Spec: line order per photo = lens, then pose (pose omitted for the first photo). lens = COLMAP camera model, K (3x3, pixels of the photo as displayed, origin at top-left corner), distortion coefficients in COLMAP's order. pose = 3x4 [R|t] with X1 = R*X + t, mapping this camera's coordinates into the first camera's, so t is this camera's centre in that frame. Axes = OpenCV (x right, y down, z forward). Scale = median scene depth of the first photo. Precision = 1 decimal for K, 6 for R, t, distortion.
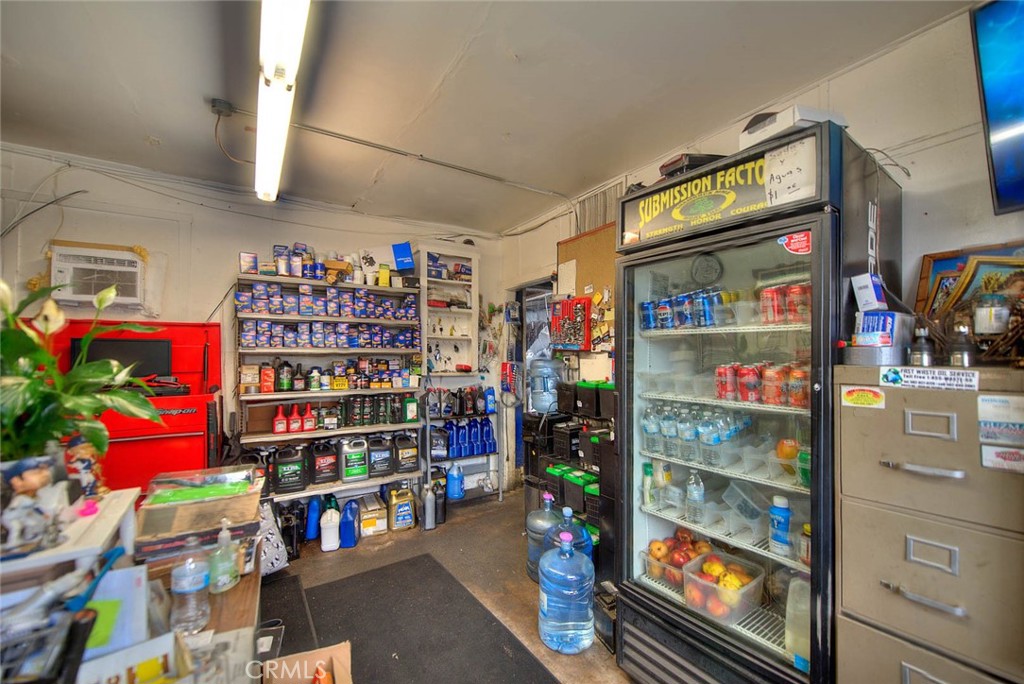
lens RADIAL K [[403.7, 0, 513.0], [0, 403.7, 352.0], [0, 0, 1]] dist [-0.002816, -0.001064]
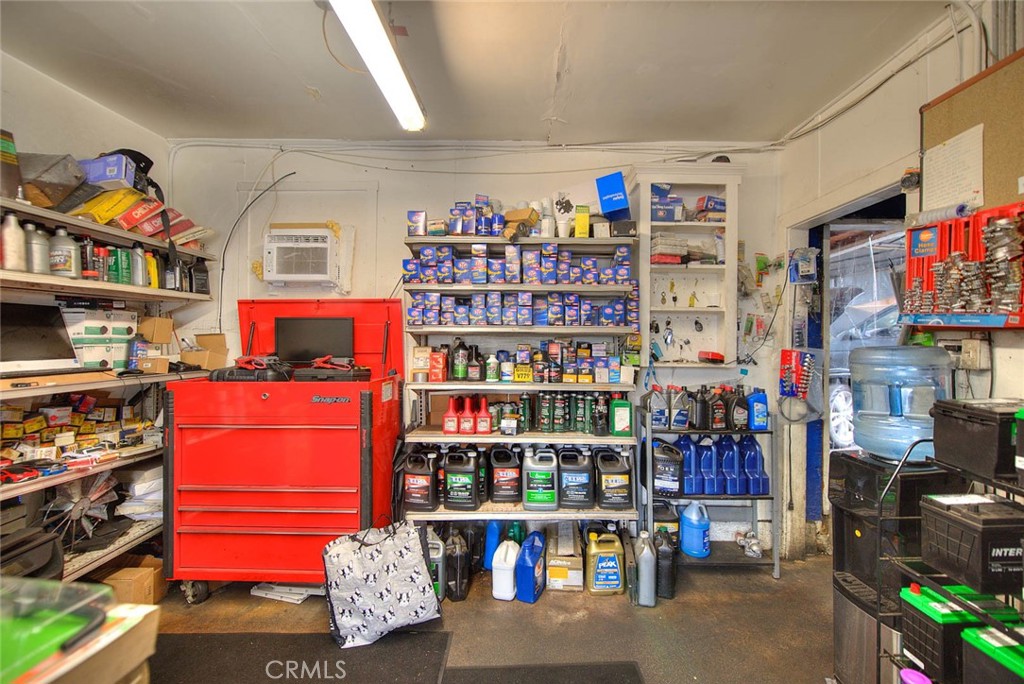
lens RADIAL K [[403.7, 0, 512.8], [0, 403.7, 336.5], [0, 0, 1]] dist [-0.002816, -0.001064]
pose [[0.822139, 0.007033, -0.569244, -0.019086], [-0.001924, 0.999952, 0.009575, 0.002217], [0.569284, -0.006777, 0.822113, 0.356607]]
